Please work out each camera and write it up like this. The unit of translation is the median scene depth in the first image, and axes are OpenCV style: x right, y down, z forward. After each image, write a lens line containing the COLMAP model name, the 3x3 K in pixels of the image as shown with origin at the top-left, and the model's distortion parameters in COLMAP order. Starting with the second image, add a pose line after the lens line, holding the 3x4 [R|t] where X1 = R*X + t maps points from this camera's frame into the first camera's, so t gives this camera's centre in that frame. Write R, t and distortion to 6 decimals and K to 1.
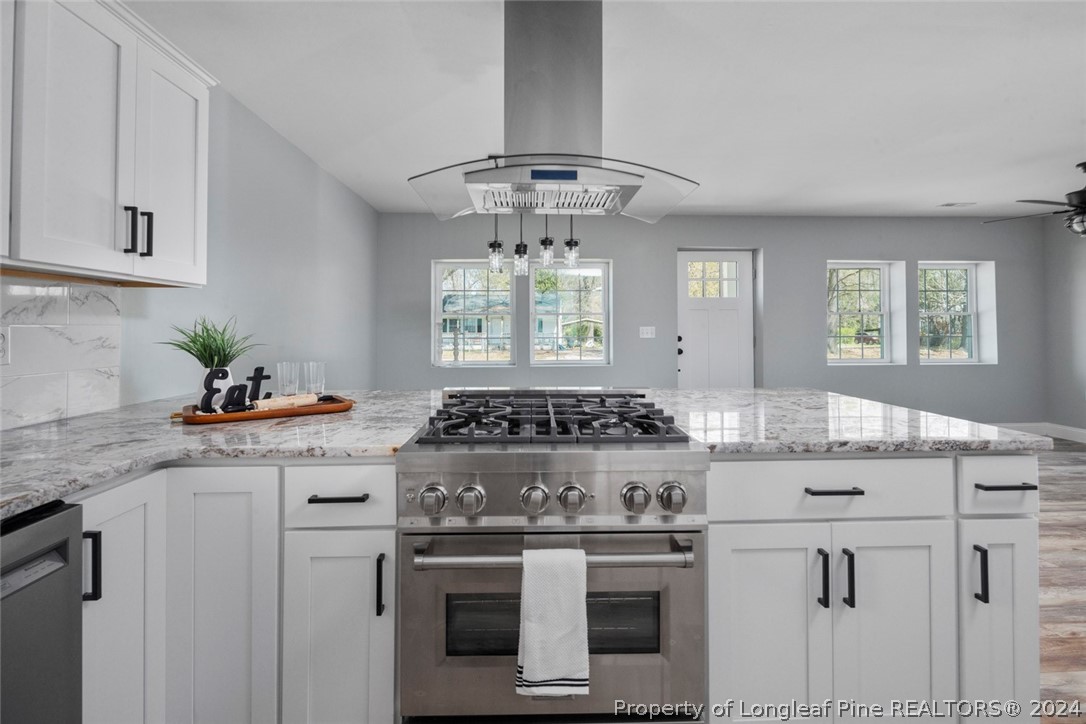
lens RADIAL K [[527.1, 0, 540.7], [0, 527.1, 324.2], [0, 0, 1]] dist [-0.000401, -0.002413]
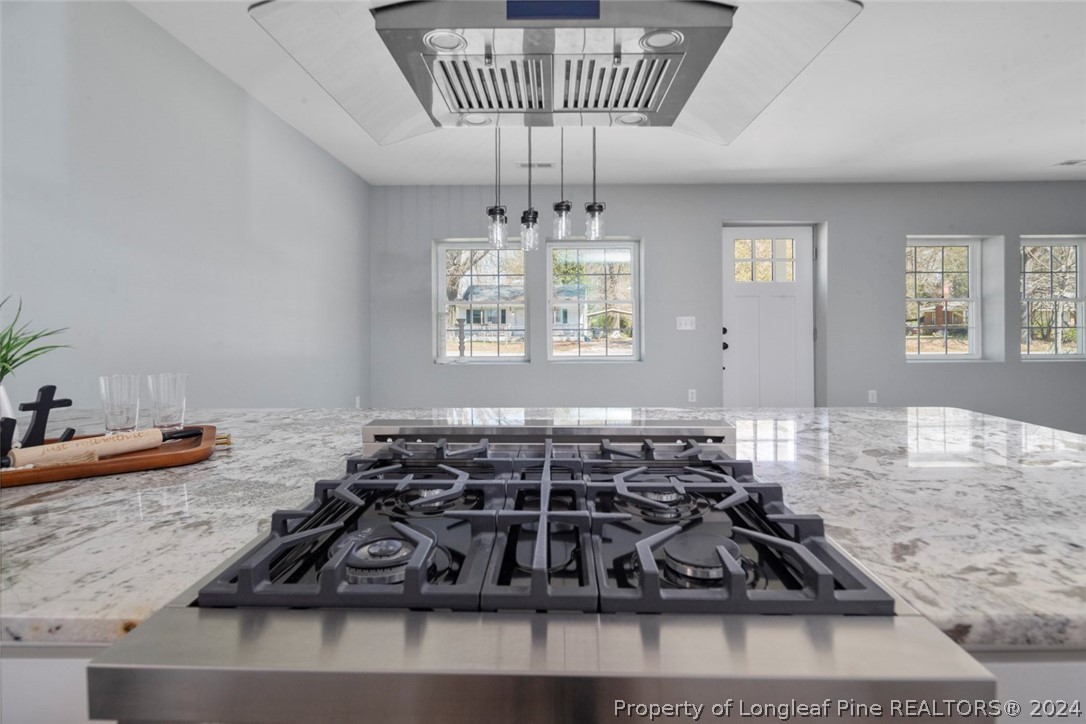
lens RADIAL K [[527.1, 0, 541.3], [0, 527.1, 325.6], [0, 0, 1]] dist [-0.000401, -0.002413]
pose [[0.998875, -0.002747, -0.047339, 0.033326], [0.003669, 0.999805, 0.019400, 0.005748], [0.047276, -0.019552, 0.998690, 0.446980]]
